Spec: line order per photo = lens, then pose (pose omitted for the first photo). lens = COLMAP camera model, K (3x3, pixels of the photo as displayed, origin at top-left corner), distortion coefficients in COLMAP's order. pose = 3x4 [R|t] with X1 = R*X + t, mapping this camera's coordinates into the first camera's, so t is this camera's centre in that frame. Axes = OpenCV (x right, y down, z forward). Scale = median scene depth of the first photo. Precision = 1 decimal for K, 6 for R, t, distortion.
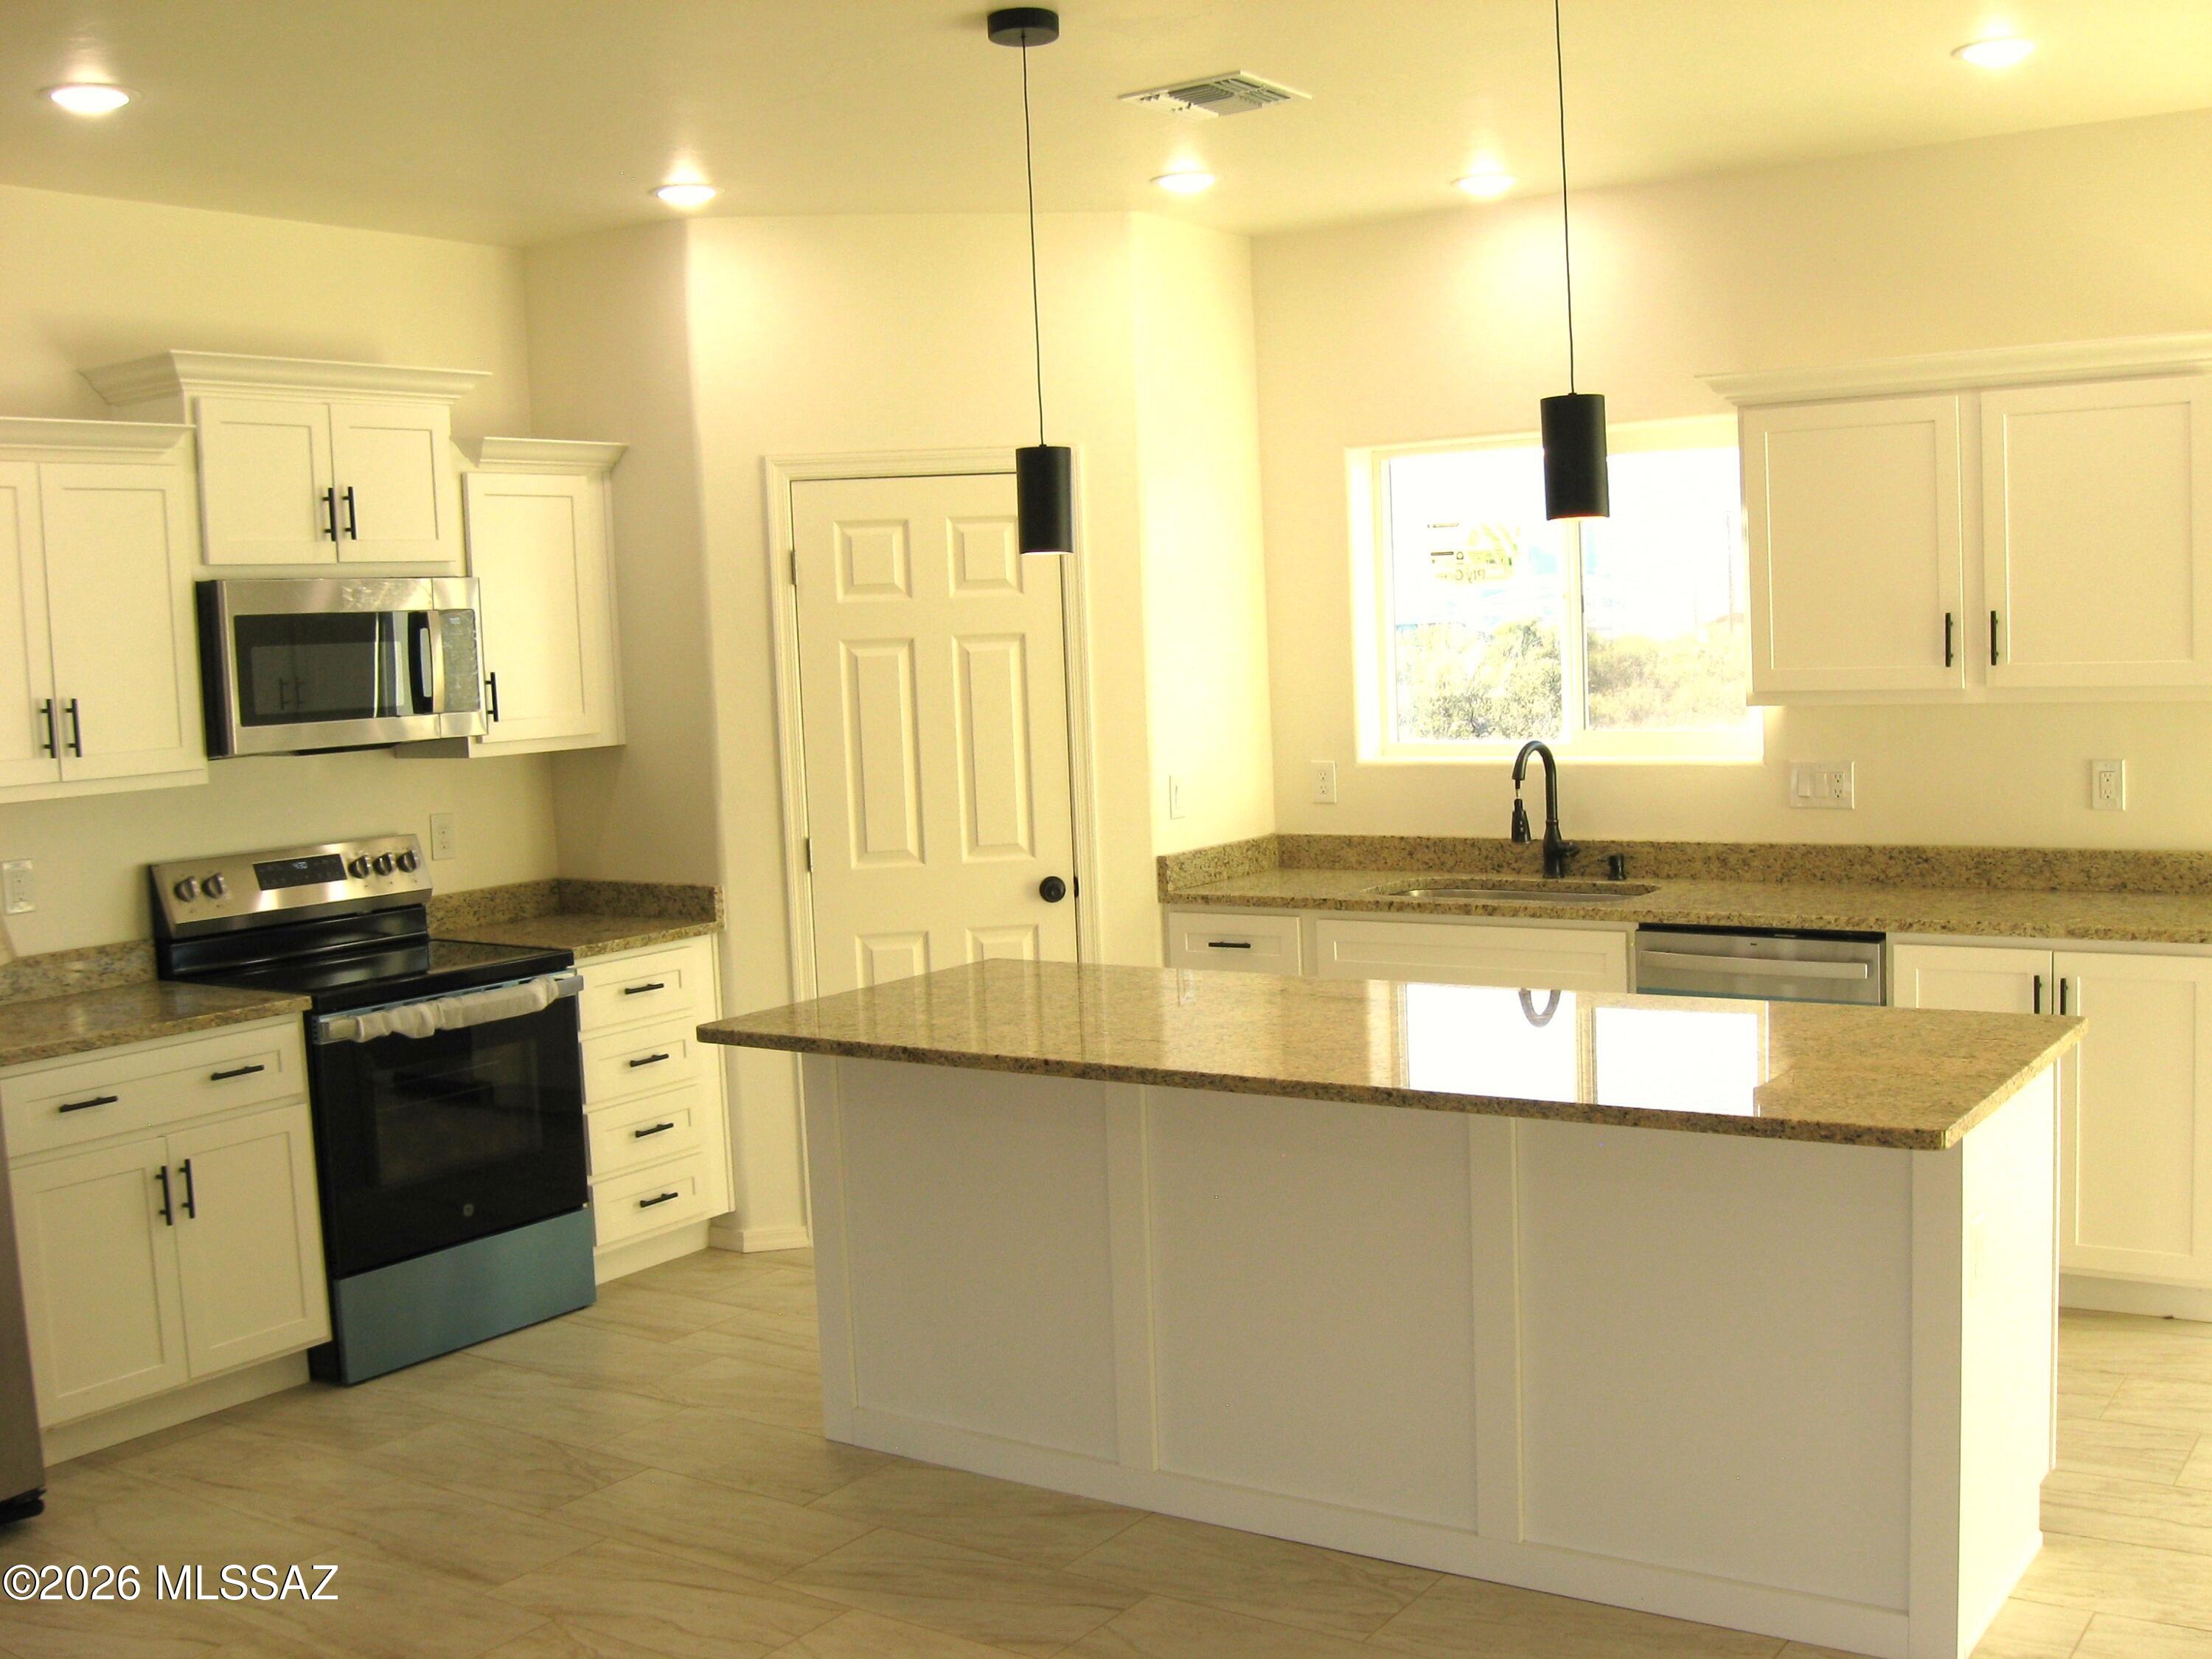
lens RADIAL K [[2292.4, 0, 1143.4], [0, 2292.4, 822.5], [0, 0, 1]] dist [-0.117942, 0.000000]
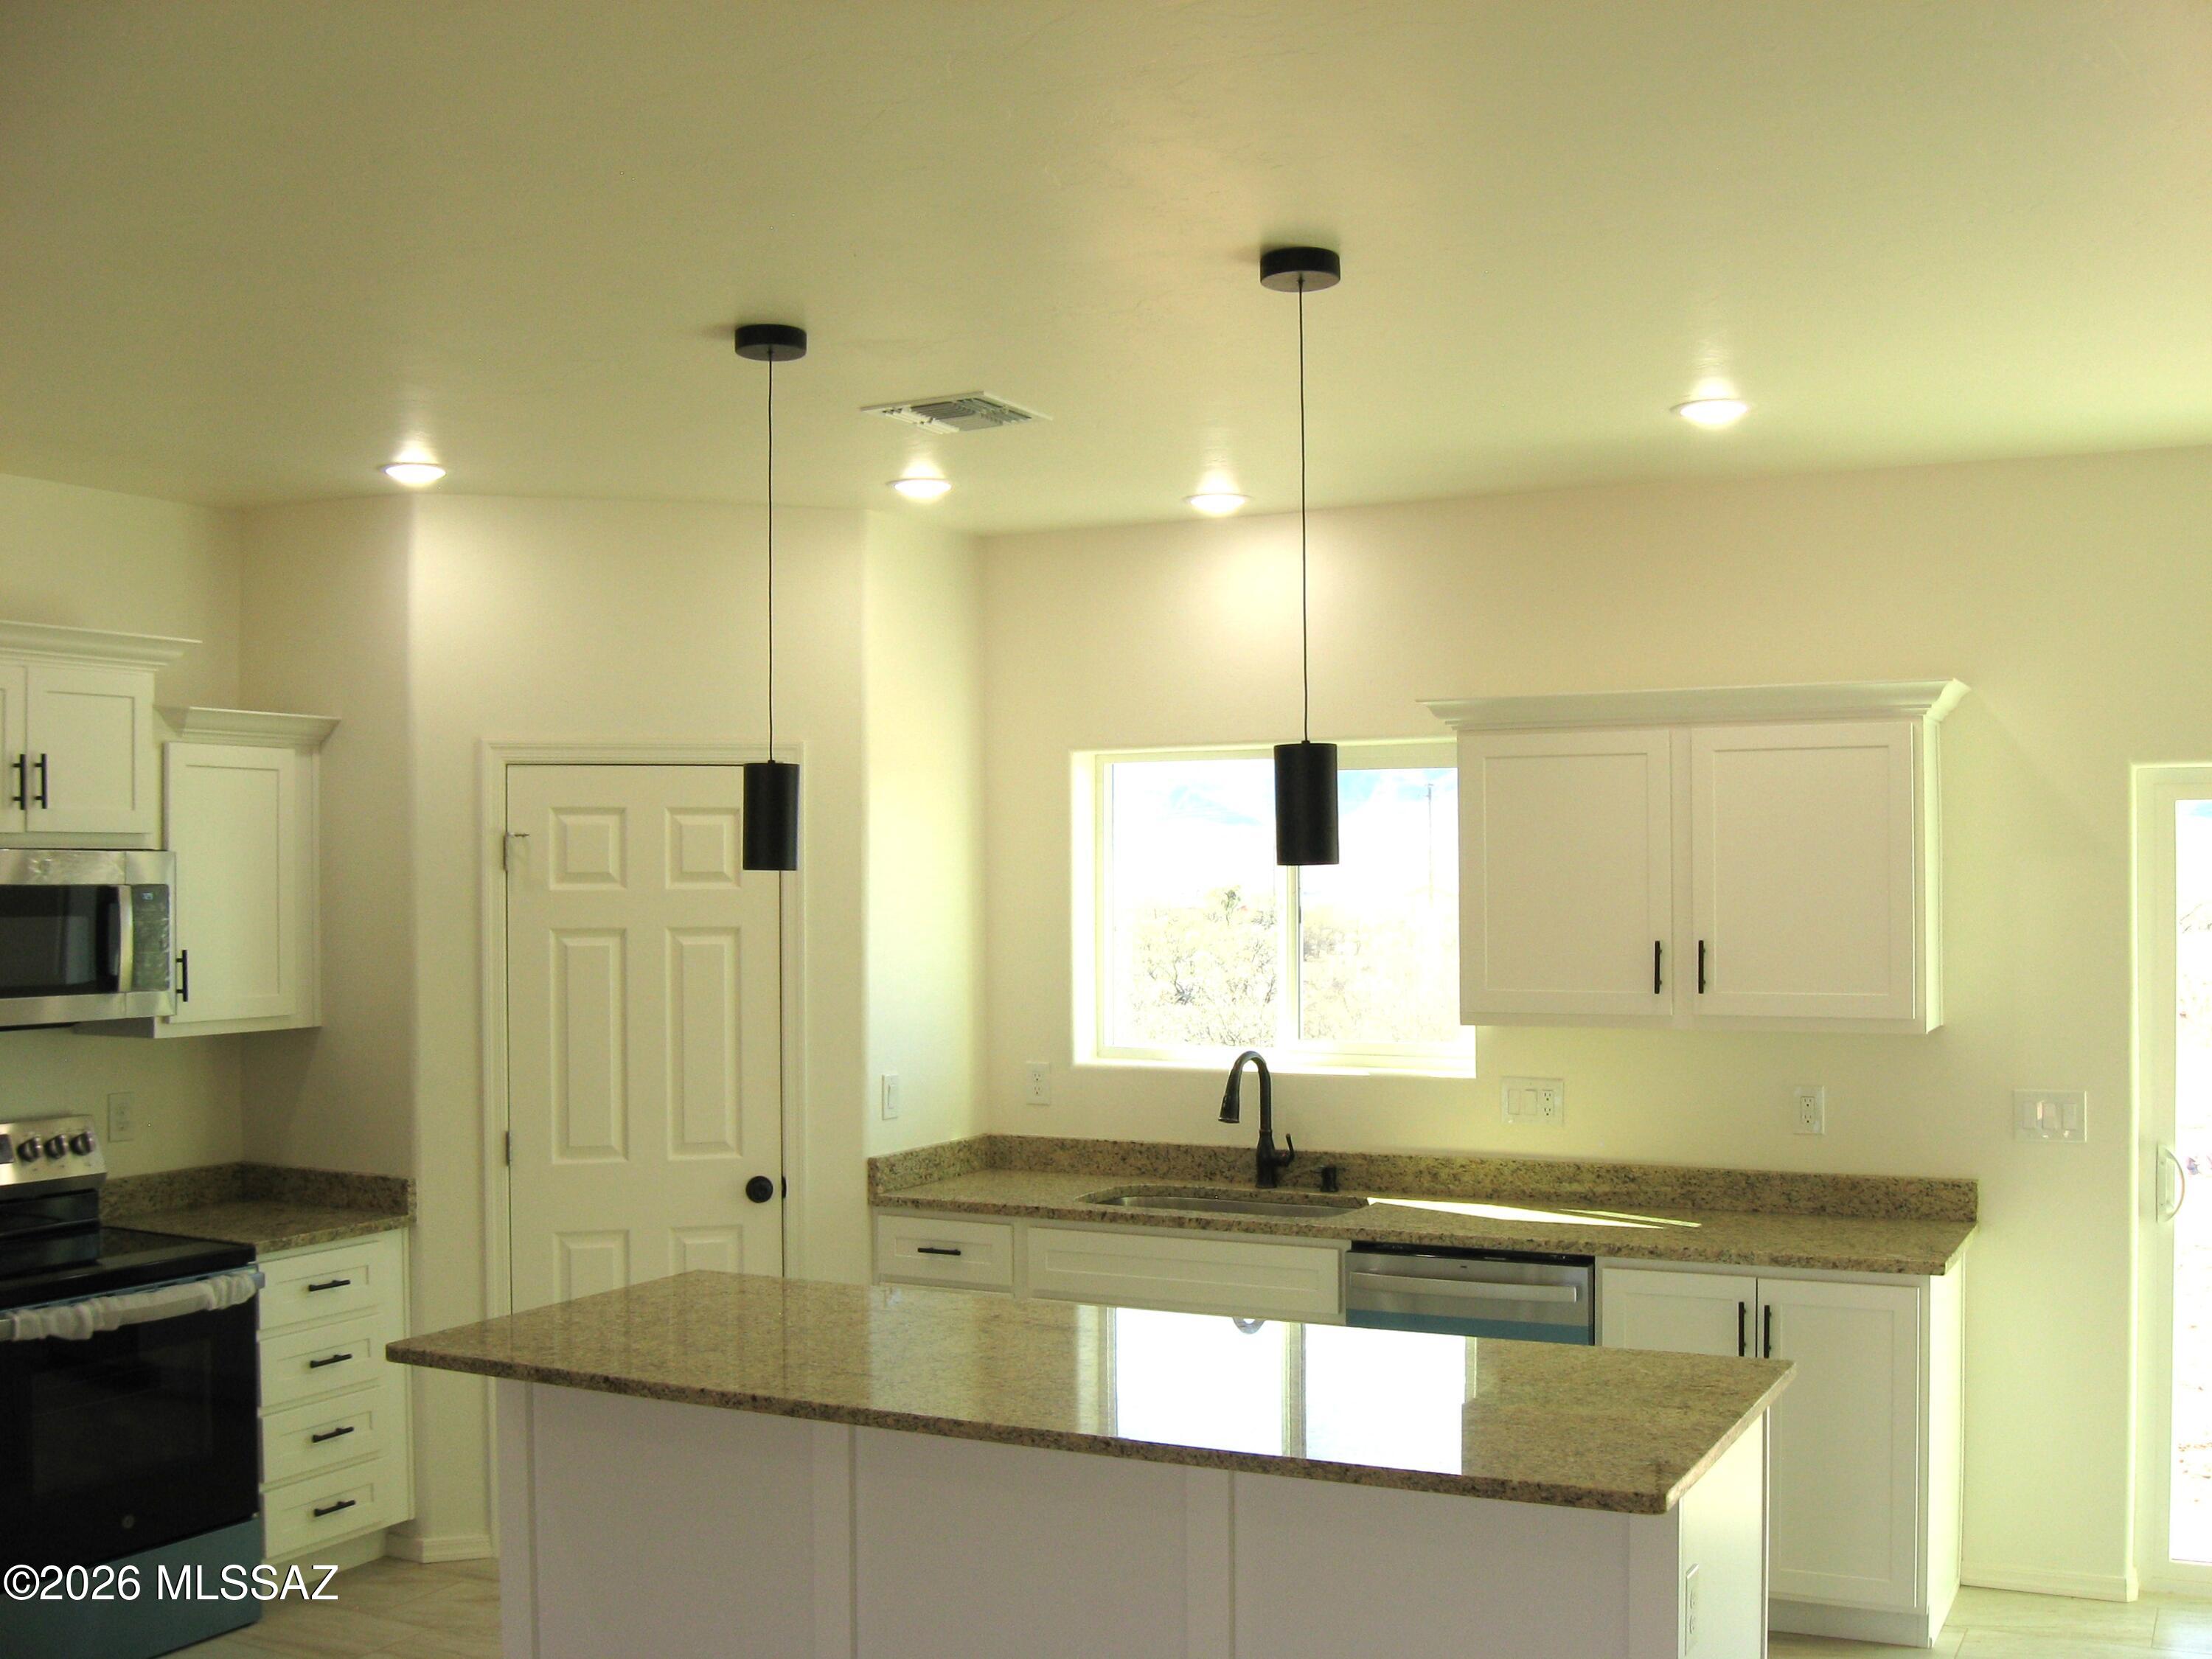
lens RADIAL K [[2292.4, 0, 1151.8], [0, 2292.4, 845.7], [0, 0, 1]] dist [-0.117942, 0.000000]
pose [[0.990809, 0.036763, 0.130178, -0.006571], [-0.023431, 0.994457, -0.102504, -0.024120], [-0.133224, 0.098511, 0.986178, 0.006552]]
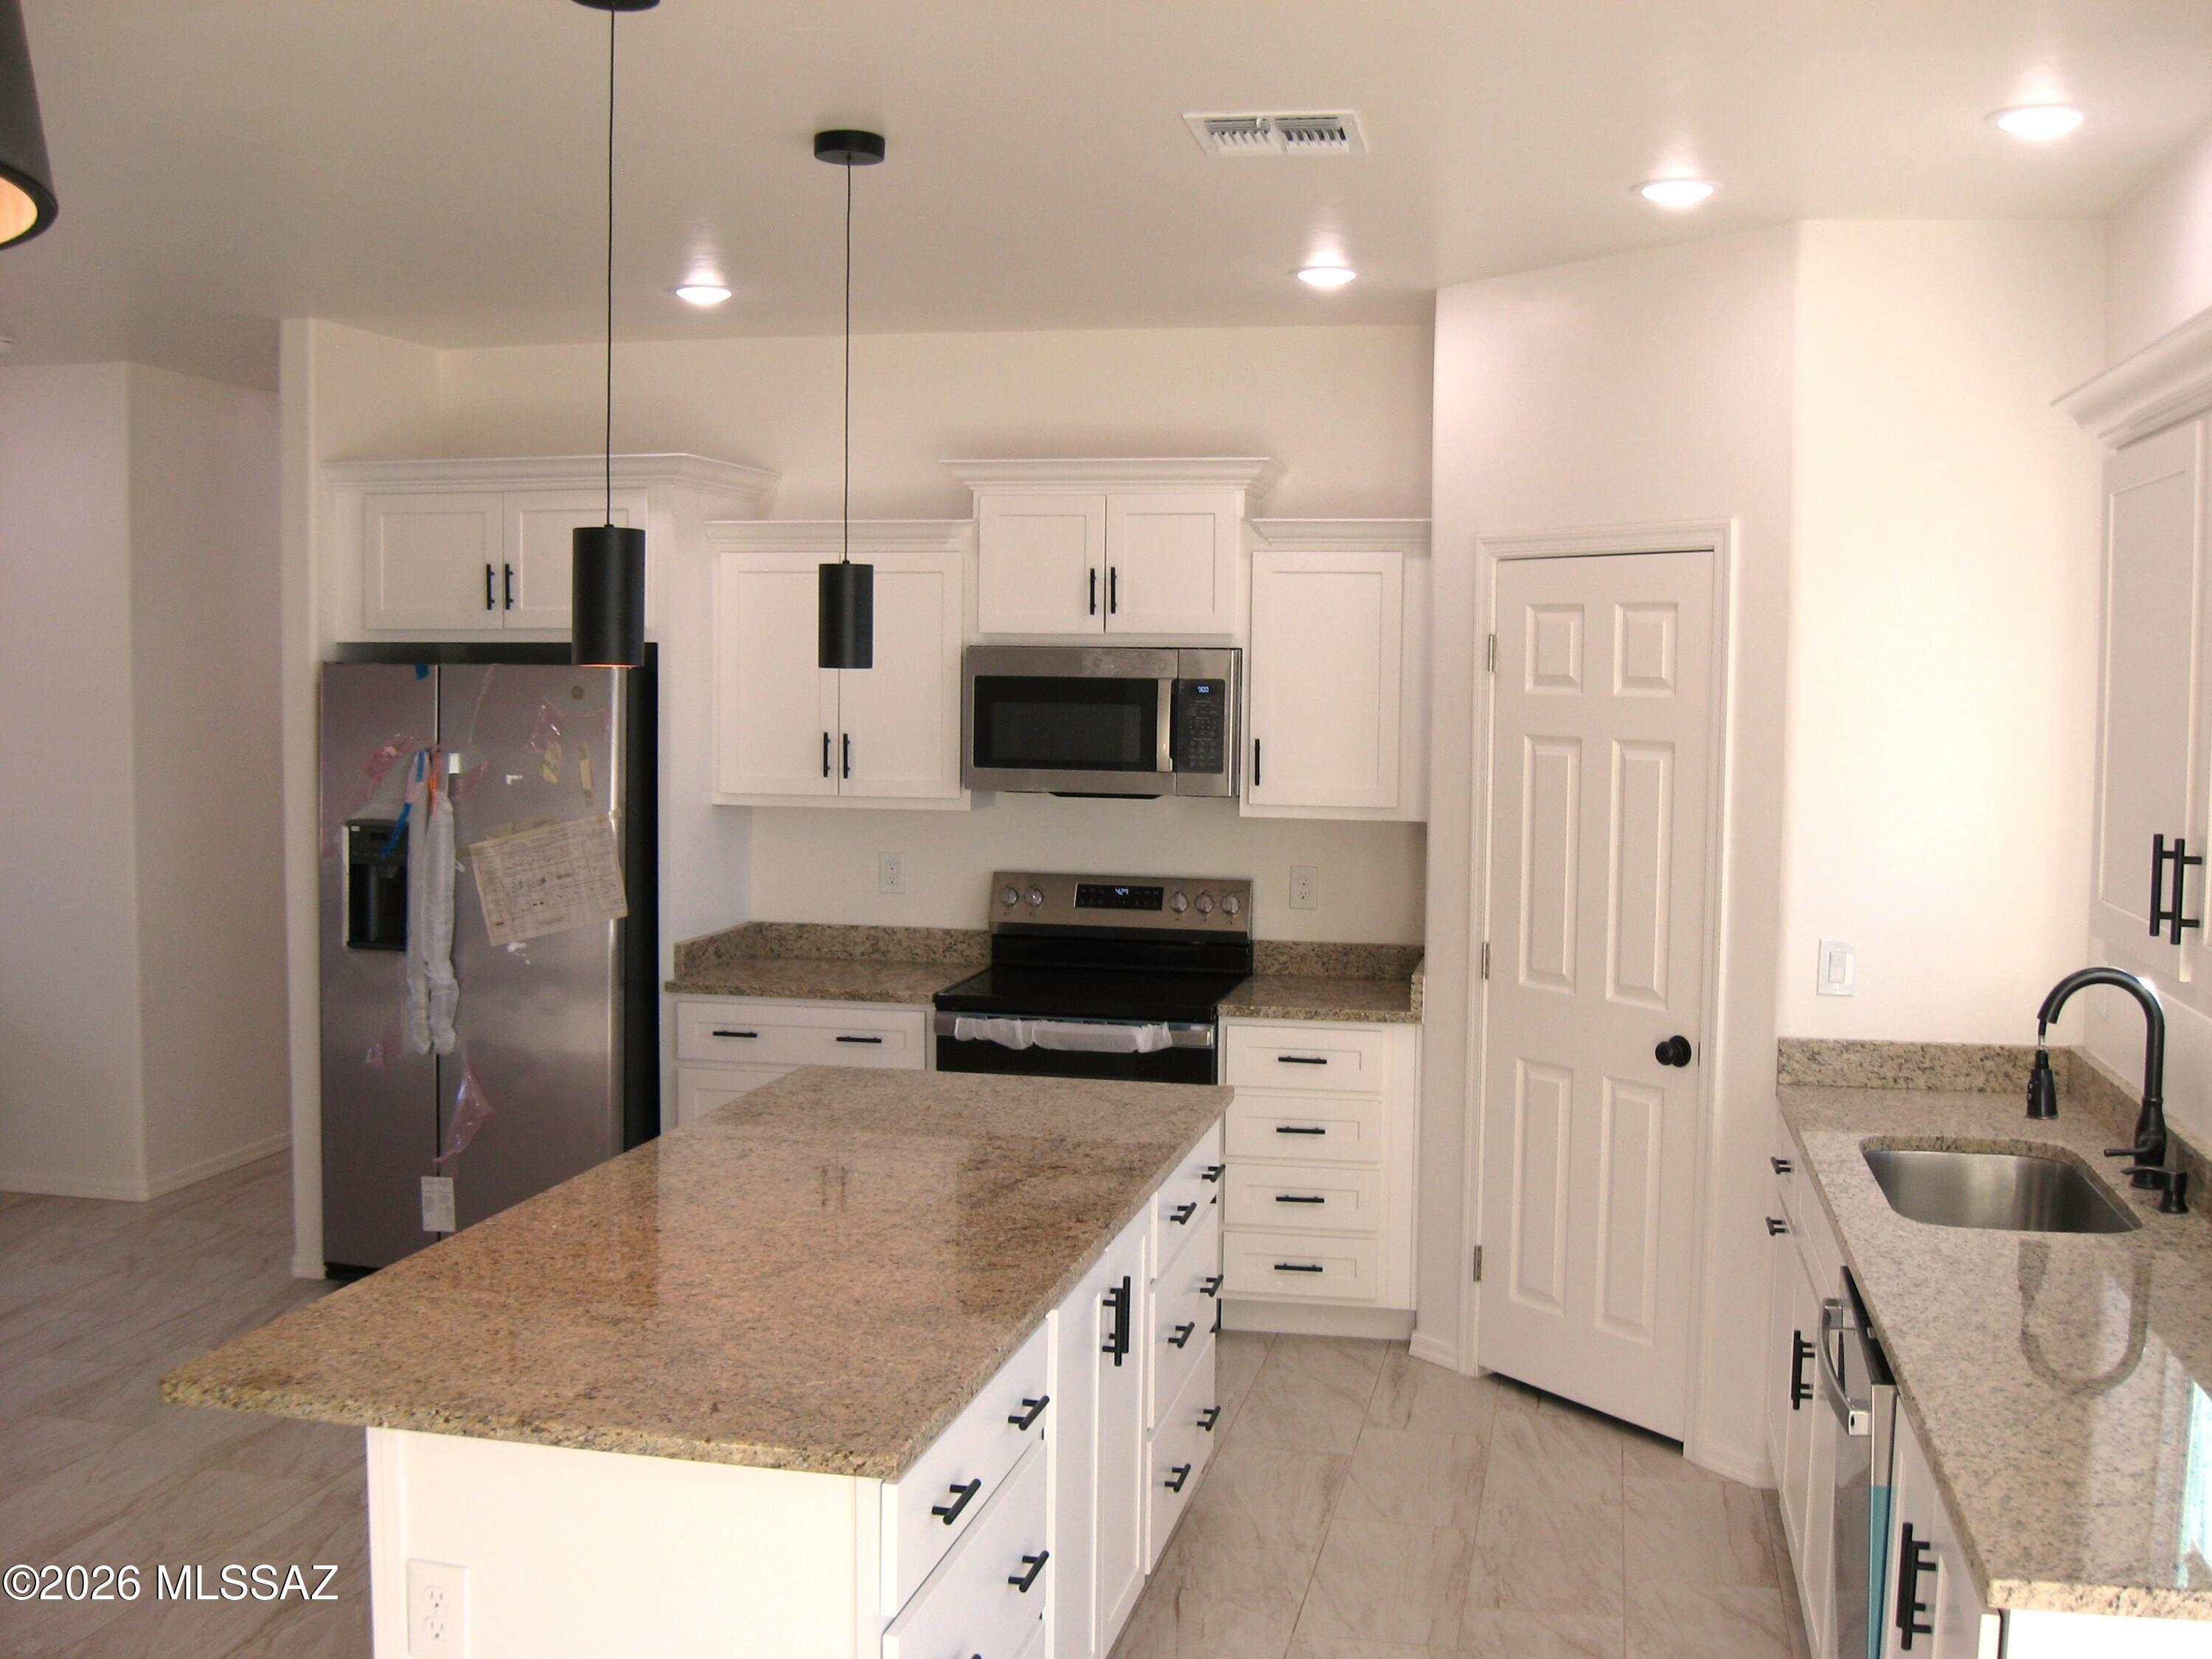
lens RADIAL K [[2292.4, 0, 1123.1], [0, 2292.4, 842.1], [0, 0, 1]] dist [-0.117942, 0.000000]
pose [[0.382475, 0.115930, -0.916664, 0.731460], [-0.106528, 0.991014, 0.080884, -0.105858], [0.917804, 0.066715, 0.391388, 0.561881]]
